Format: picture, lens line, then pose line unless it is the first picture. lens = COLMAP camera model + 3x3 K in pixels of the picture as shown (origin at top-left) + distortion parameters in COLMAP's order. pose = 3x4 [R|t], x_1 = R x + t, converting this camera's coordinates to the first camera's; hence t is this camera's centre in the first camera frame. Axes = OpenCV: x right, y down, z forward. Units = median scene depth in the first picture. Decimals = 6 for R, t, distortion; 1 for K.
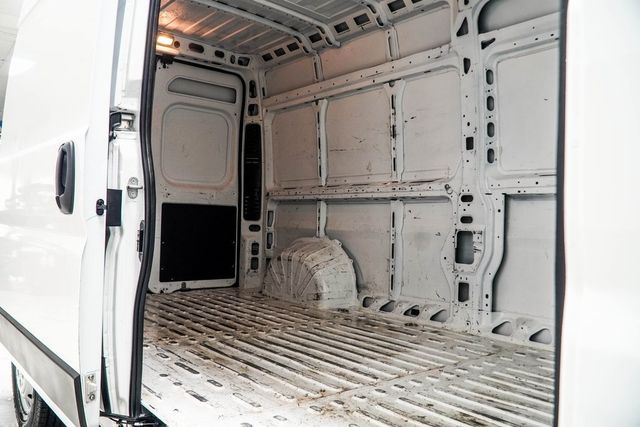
lens RADIAL K [[524.8, 0, 310.5], [0, 524.8, 215.5], [0, 0, 1]] dist [-0.009043, -0.007829]
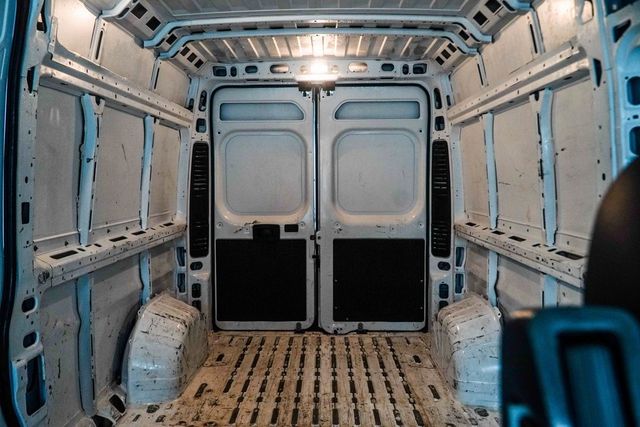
lens RADIAL K [[524.8, 0, 310.5], [0, 524.8, 215.5], [0, 0, 1]] dist [-0.009043, -0.007829]
pose [[0.749129, 0.015501, -0.662243, 0.288001], [0.035657, 0.997333, 0.063680, -0.118081], [0.661464, -0.071319, 0.746578, 0.244304]]
